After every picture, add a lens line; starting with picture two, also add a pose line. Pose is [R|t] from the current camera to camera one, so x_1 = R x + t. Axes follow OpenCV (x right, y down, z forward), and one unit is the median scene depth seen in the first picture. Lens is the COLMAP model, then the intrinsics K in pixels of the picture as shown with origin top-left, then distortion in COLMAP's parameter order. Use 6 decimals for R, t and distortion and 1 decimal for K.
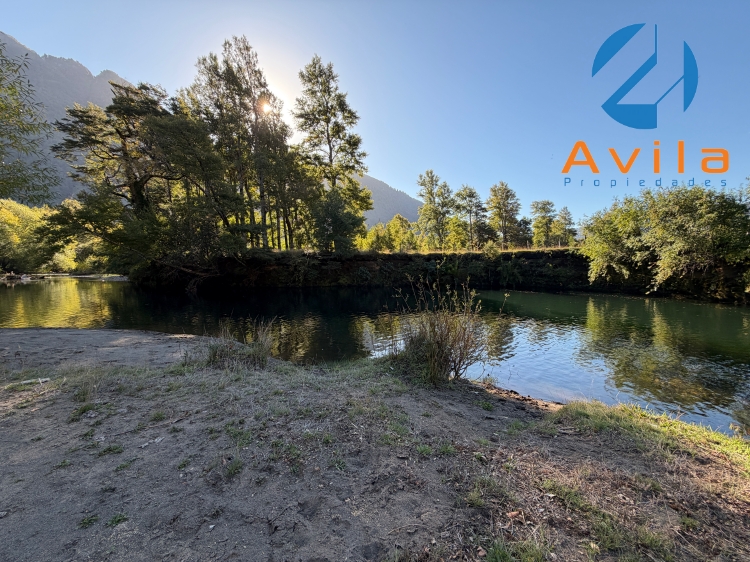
lens RADIAL K [[296.8, 0, 373.8], [0, 296.8, 283.1], [0, 0, 1]] dist [0.000669, -0.000031]
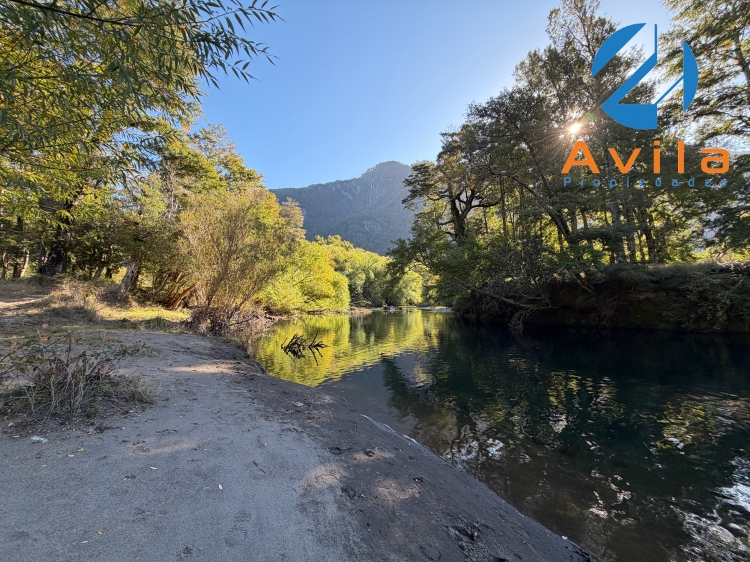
lens RADIAL K [[296.8, 0, 374.6], [0, 296.8, 281.7], [0, 0, 1]] dist [0.000669, -0.000031]
pose [[0.580159, -0.061670, -0.812165, -0.182097], [-0.034468, 0.994377, -0.100127, -0.002017], [0.813774, 0.086083, 0.574771, 0.235483]]
